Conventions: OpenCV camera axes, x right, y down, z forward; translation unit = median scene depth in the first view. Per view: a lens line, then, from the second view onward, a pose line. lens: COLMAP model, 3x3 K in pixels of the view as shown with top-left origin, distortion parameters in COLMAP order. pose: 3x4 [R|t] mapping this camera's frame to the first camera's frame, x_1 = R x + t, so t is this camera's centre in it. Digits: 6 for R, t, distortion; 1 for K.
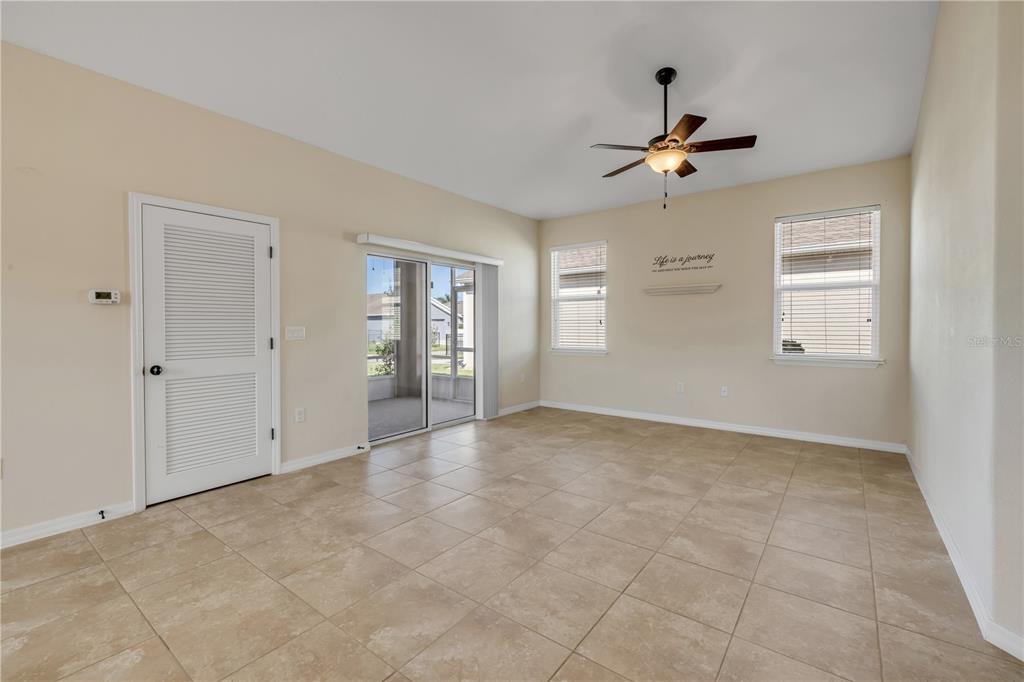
lens RADIAL K [[439.6, 0, 509.2], [0, 439.6, 329.5], [0, 0, 1]] dist [0.004449, -0.001315]
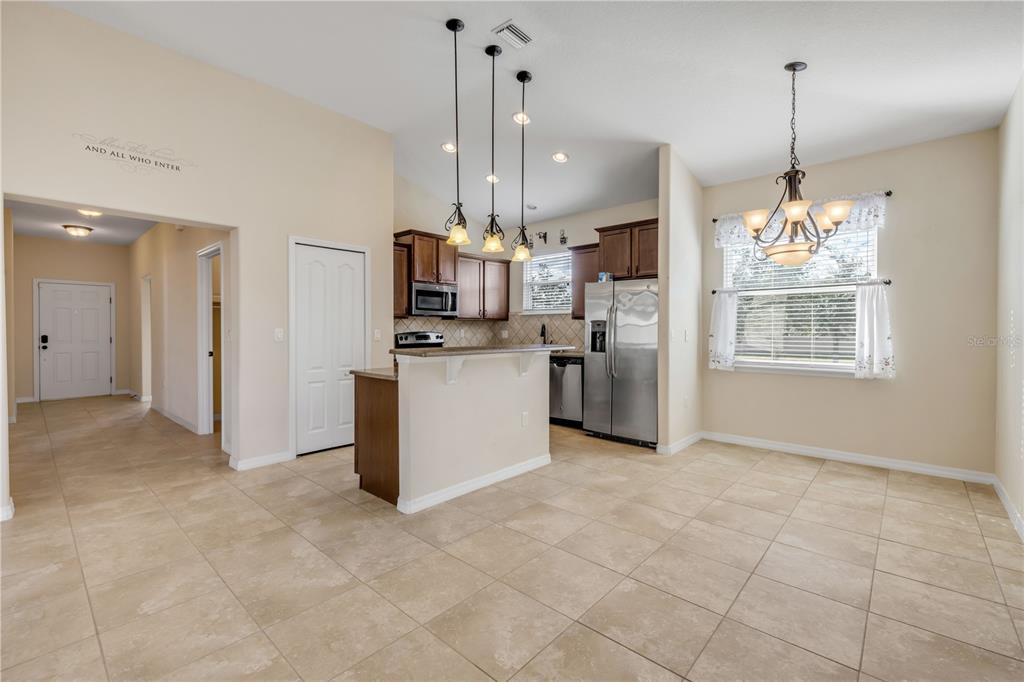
lens RADIAL K [[439.6, 0, 511.1], [0, 439.6, 332.6], [0, 0, 1]] dist [0.004449, -0.001315]
pose [[-0.996697, 0.003709, 0.081131, -0.438479], [0.005604, 0.999717, 0.023139, -0.010344], [-0.081023, 0.023517, -0.996435, 0.911905]]
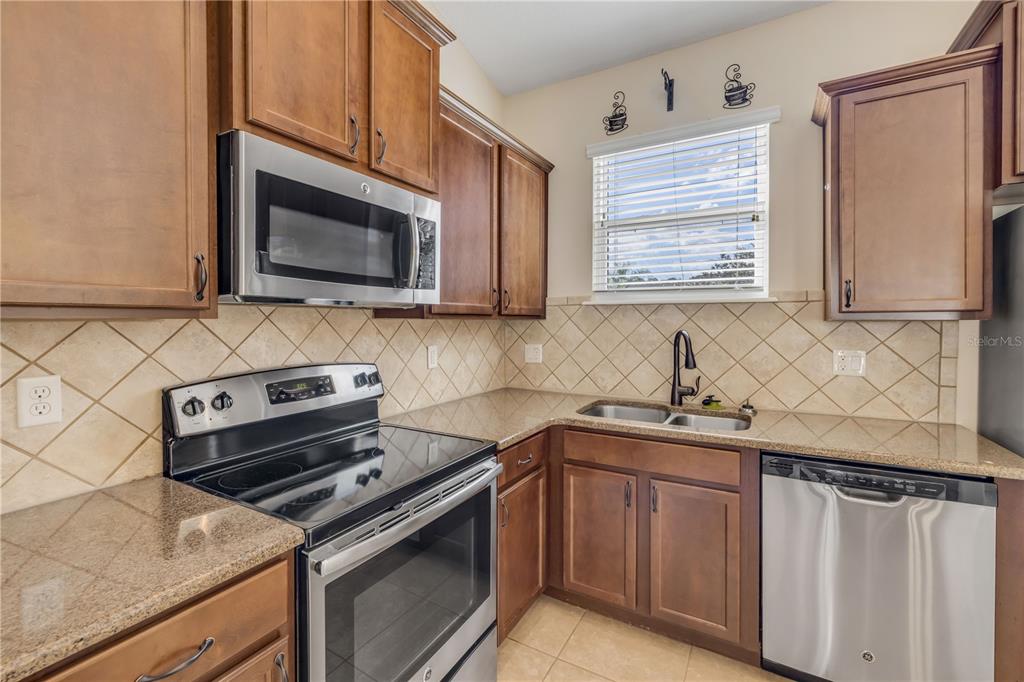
lens RADIAL K [[439.6, 0, 506.2], [0, 439.6, 324.2], [0, 0, 1]] dist [0.004449, -0.001315]
pose [[-0.992189, 0.002611, -0.124717, -0.112675], [0.000101, 0.999797, 0.020127, -0.026269], [0.124744, 0.019957, -0.991988, -0.272913]]
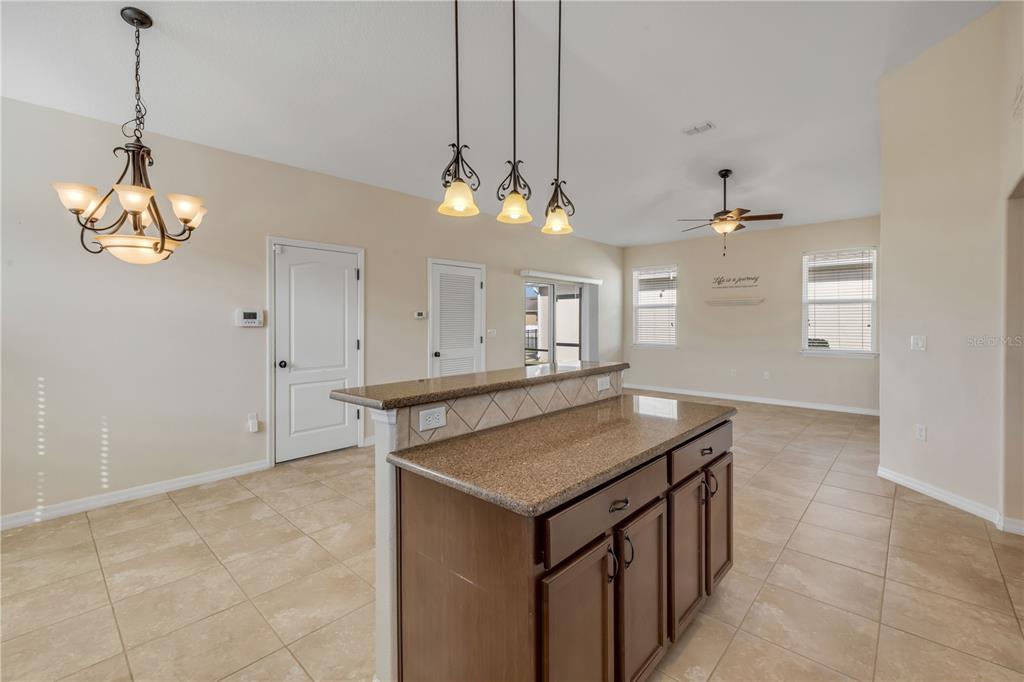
lens RADIAL K [[439.6, 0, 521.5], [0, 439.6, 324.4], [0, 0, 1]] dist [0.004449, -0.001315]
pose [[0.997278, 0.001655, -0.073716, -0.266605], [-0.001864, 0.999994, -0.002762, -0.022763], [0.073711, 0.002891, 0.997275, -0.656594]]
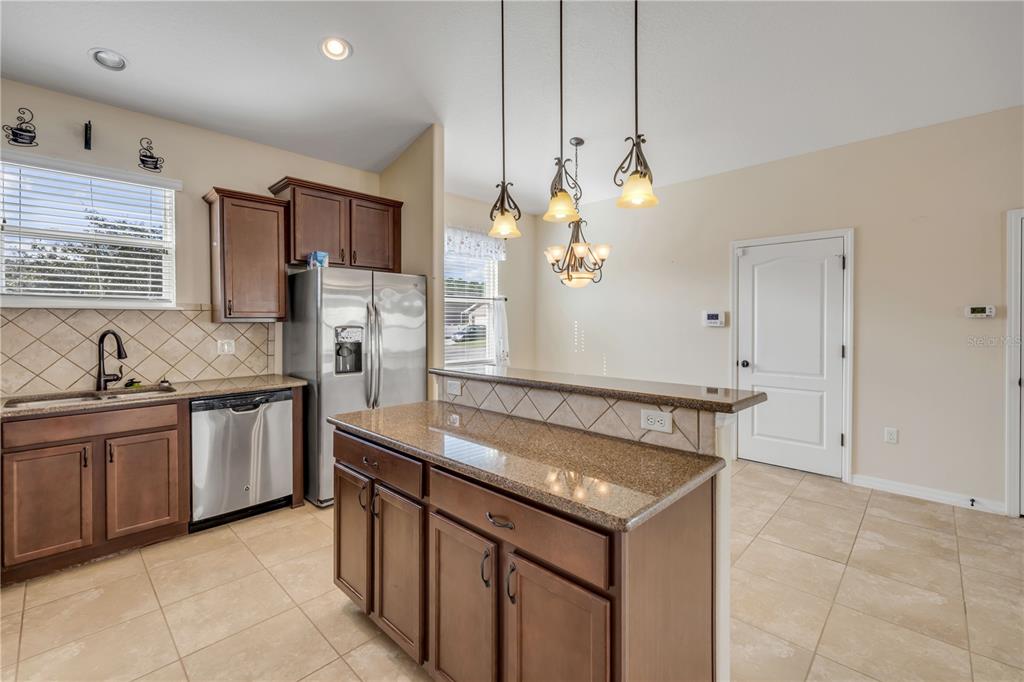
lens RADIAL K [[439.6, 0, 506.3], [0, 439.6, 324.7], [0, 0, 1]] dist [0.004449, -0.001315]
pose [[-0.116290, 0.009112, -0.993173, 0.266010], [-0.010003, 0.999896, 0.010345, -0.030794], [0.993165, 0.011138, -0.116187, -0.054769]]
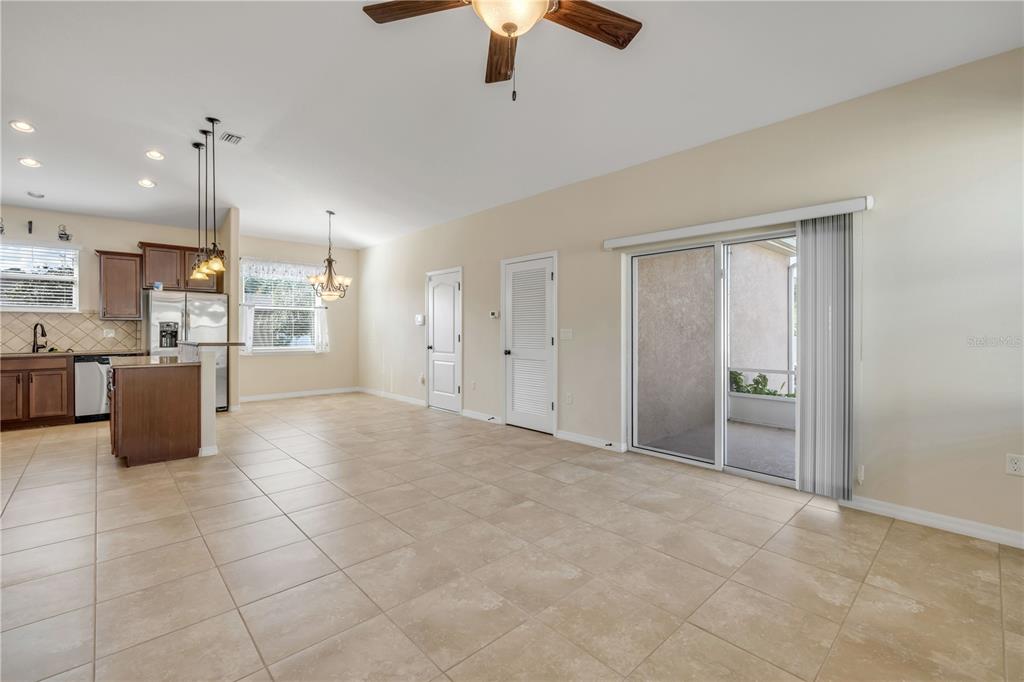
lens RADIAL K [[439.6, 0, 506.4], [0, 439.6, 331.1], [0, 0, 1]] dist [0.004449, -0.001315]
pose [[-0.165850, 0.003428, -0.986145, 0.862360], [-0.012951, 0.999900, 0.005654, -0.006427], [0.986066, 0.013710, -0.165789, 1.085671]]
